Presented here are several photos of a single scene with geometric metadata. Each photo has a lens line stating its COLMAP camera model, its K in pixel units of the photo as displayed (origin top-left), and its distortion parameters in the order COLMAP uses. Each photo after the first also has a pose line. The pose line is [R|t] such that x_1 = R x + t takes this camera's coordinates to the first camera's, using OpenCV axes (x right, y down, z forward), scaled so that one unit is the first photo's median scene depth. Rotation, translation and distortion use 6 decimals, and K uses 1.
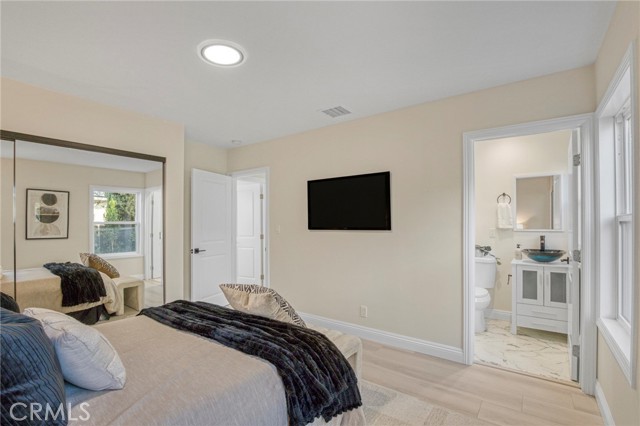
lens RADIAL K [[292.9, 0, 318.6], [0, 292.9, 218.7], [0, 0, 1]] dist [-0.012847, 0.000082]
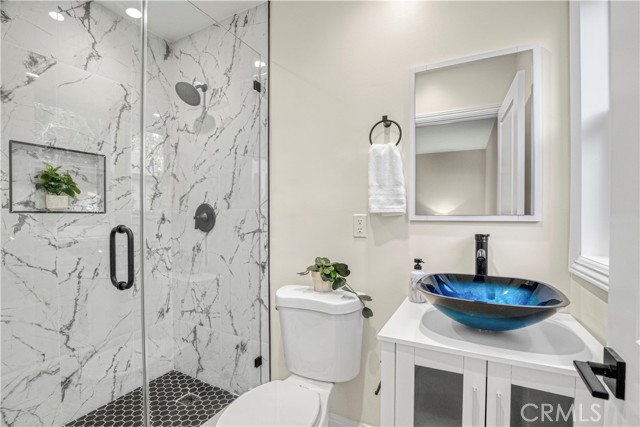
lens RADIAL K [[292.9, 0, 321.8], [0, 292.9, 214.9], [0, 0, 1]] dist [-0.012847, 0.000082]
pose [[0.985295, 0.001797, 0.170855, 0.505221], [-0.003713, 0.999934, 0.010897, 0.031871], [-0.170824, -0.011371, 0.985236, 0.664972]]
